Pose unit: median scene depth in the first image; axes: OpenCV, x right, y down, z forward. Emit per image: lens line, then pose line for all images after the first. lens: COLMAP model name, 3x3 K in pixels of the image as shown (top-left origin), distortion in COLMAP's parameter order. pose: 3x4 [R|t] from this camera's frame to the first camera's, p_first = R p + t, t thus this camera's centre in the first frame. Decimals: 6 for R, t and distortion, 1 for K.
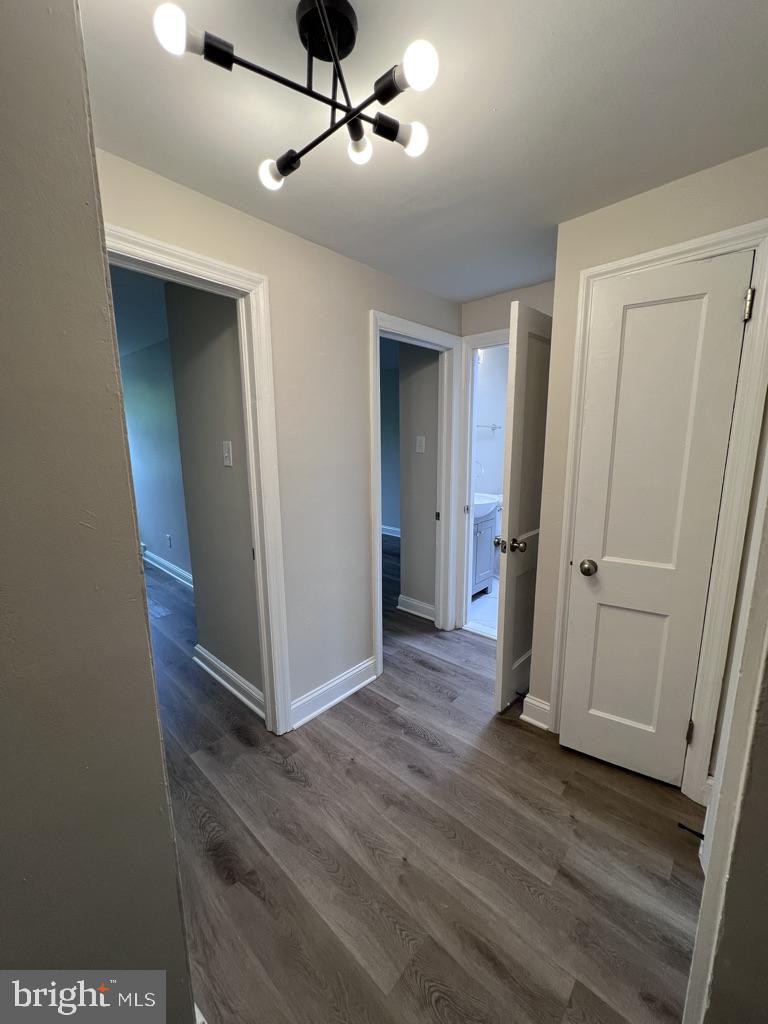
lens RADIAL K [[412.5, 0, 388.1], [0, 412.5, 512.7], [0, 0, 1]] dist [-0.001652, -0.000688]
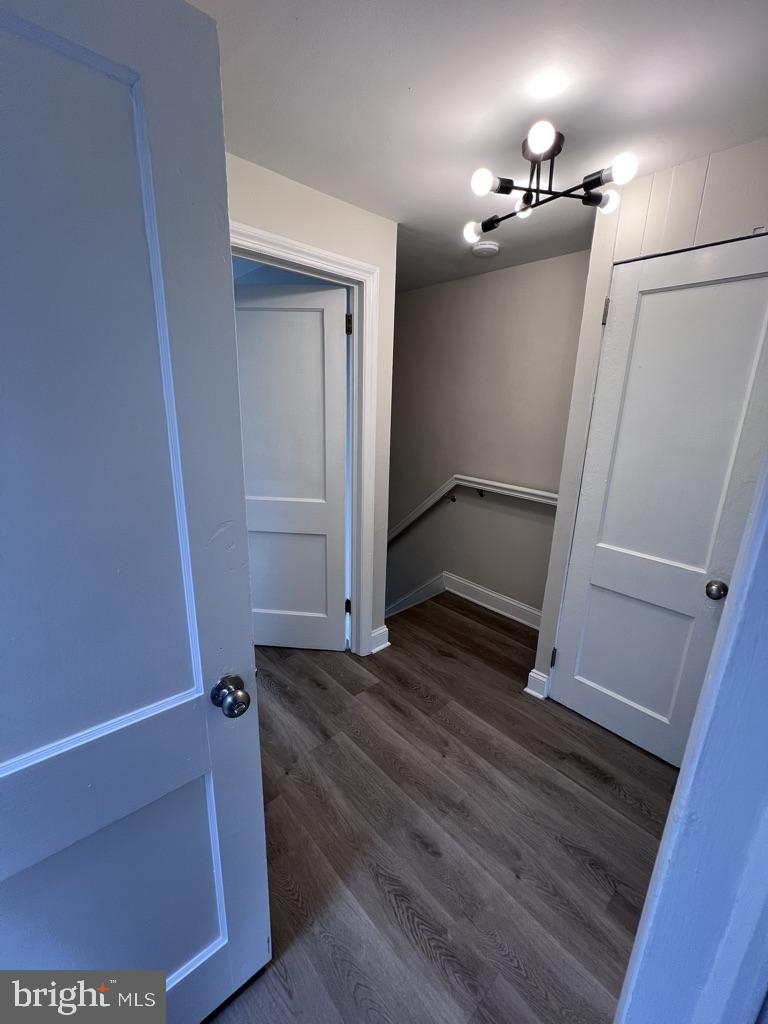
lens RADIAL K [[411.0, 0, 389.7], [0, 411.0, 509.4], [0, 0, 1]] dist [-0.004269, 0.001557]
pose [[-0.996602, -0.041113, 0.071380, 0.133379], [-0.006555, 0.903376, 0.428800, -0.341366], [-0.082112, 0.426875, -0.900575, 1.647543]]
